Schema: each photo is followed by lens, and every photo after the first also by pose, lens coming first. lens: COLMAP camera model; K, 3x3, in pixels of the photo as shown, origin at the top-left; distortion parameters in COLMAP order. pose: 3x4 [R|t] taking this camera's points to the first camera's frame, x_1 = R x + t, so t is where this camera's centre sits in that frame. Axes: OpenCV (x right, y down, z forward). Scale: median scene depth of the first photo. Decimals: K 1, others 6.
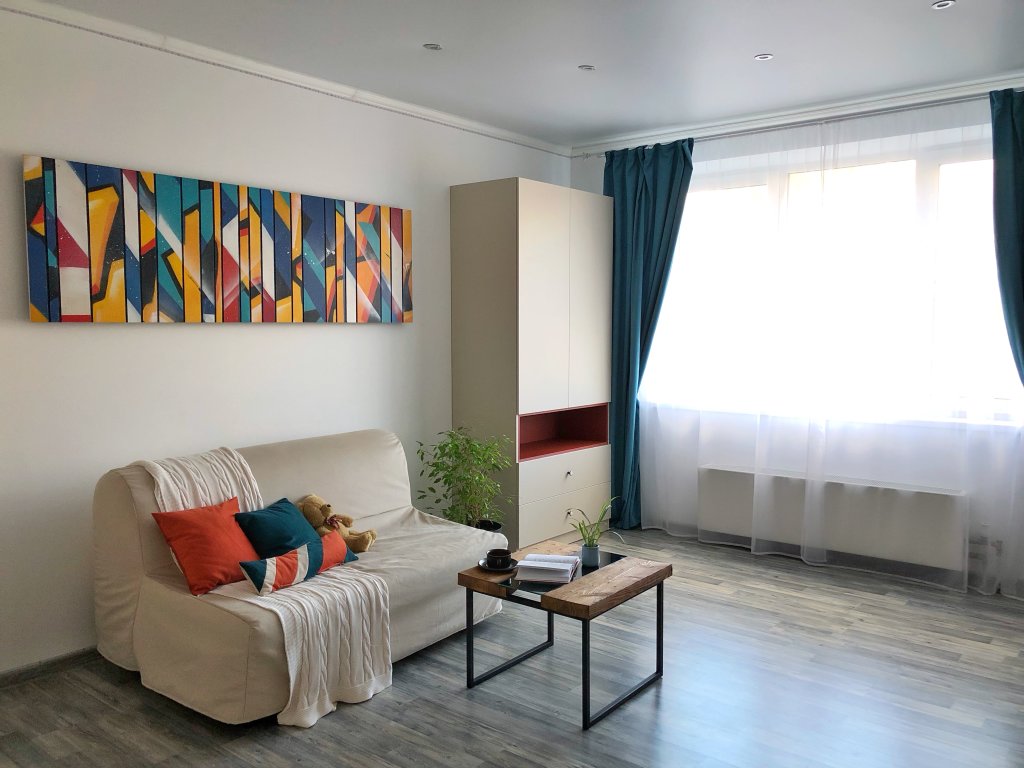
lens RADIAL K [[838.5, 0, 511.3], [0, 838.5, 387.2], [0, 0, 1]] dist [0.051796, -0.076590]
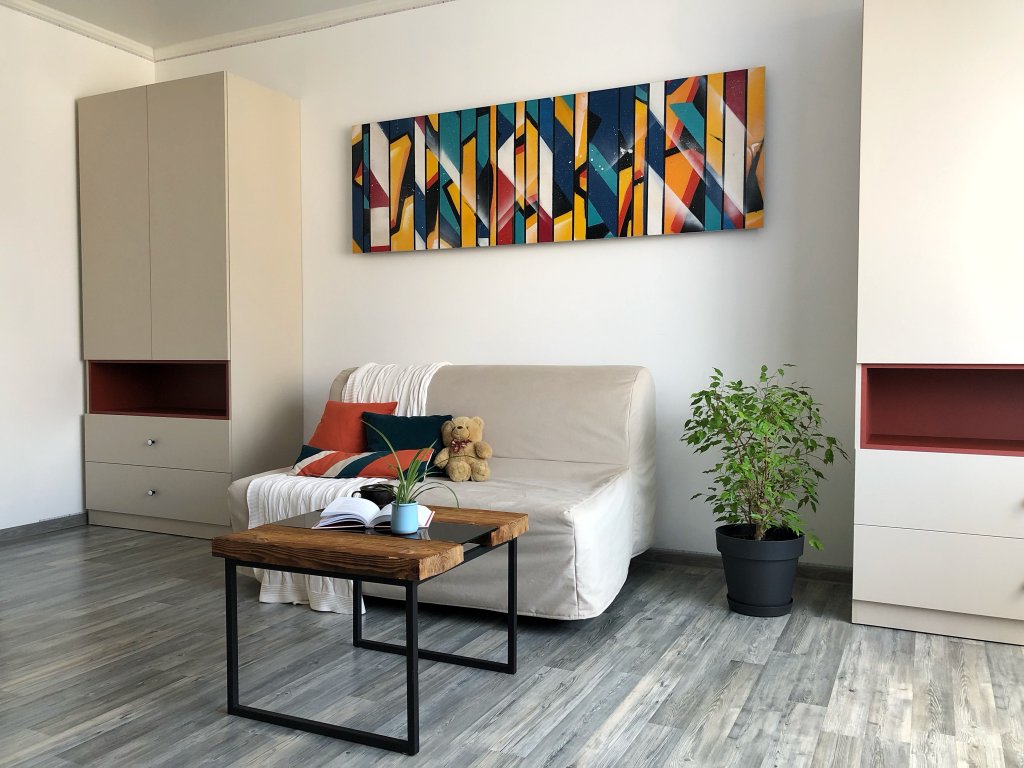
lens RADIAL K [[838.5, 0, 511.3], [0, 838.5, 386.5], [0, 0, 1]] dist [0.051796, -0.076590]
pose [[0.240314, 0.018353, -0.970522, 0.621678], [-0.087974, 0.996118, -0.002946, 0.089896], [0.966700, 0.086089, 0.240996, 0.785195]]
